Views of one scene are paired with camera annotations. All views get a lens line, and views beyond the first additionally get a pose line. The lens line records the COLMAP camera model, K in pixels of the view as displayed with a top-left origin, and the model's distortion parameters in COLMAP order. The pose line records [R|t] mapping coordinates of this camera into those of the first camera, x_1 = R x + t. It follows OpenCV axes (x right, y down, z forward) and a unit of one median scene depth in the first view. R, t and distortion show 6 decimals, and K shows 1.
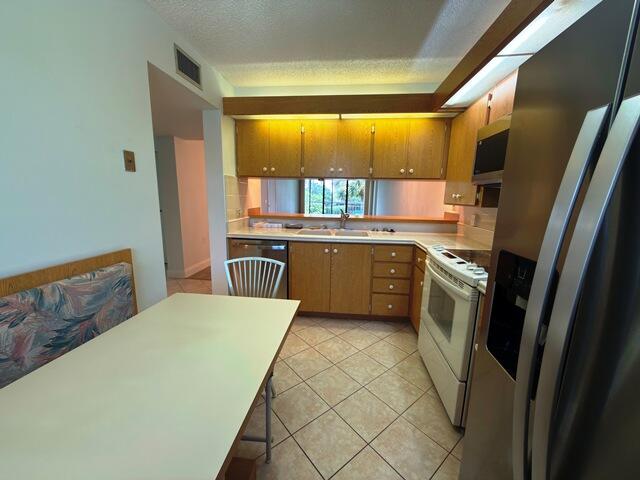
lens RADIAL K [[255.2, 0, 316.8], [0, 255.2, 244.0], [0, 0, 1]] dist [0.001753, -0.000879]
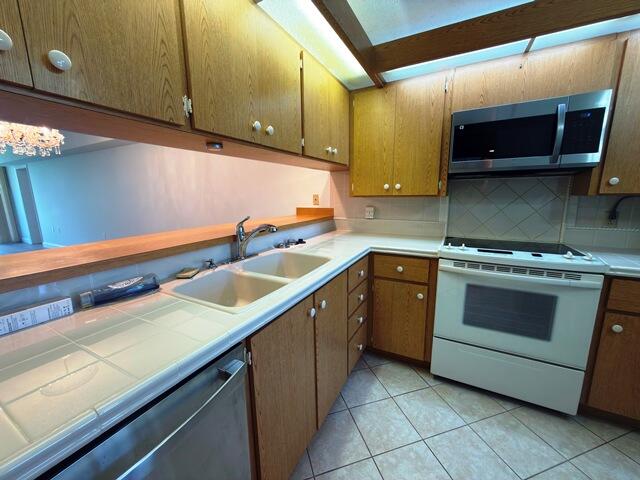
lens RADIAL K [[255.2, 0, 320.8], [0, 255.2, 240.2], [0, 0, 1]] dist [0.001753, -0.000879]
pose [[0.357604, -0.186102, 0.915142, -0.710381], [0.180390, 0.975252, 0.127836, -0.312727], [-0.916285, 0.119368, 0.382326, 1.699837]]
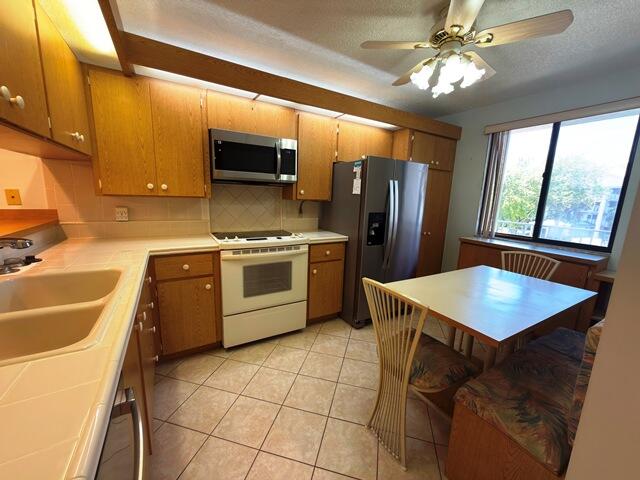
lens RADIAL K [[255.2, 0, 320.5], [0, 255.2, 239.8], [0, 0, 1]] dist [0.001753, -0.000879]
pose [[-0.612367, -0.173214, 0.771365, -0.887238], [0.093913, 0.952856, 0.288524, -0.404054], [-0.784976, 0.249124, -0.567230, 2.056309]]
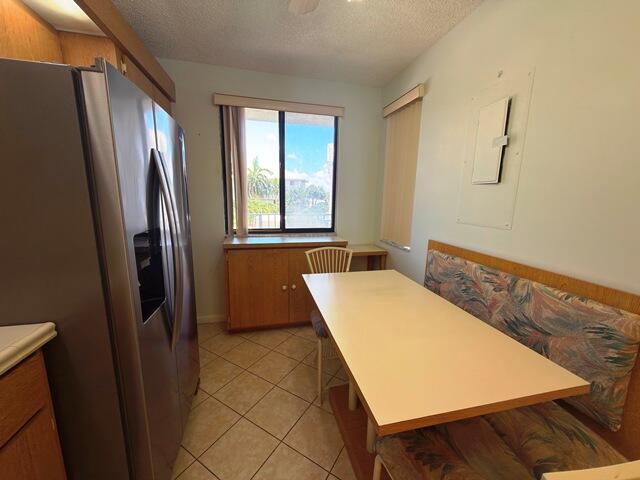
lens RADIAL K [[255.2, 0, 324.0], [0, 255.2, 246.5], [0, 0, 1]] dist [0.001753, -0.000879]
pose [[-0.939762, 0.047382, -0.338529, 0.177820], [-0.081163, 0.931097, 0.355628, -0.273538], [0.332054, 0.361682, -0.871164, 1.397835]]
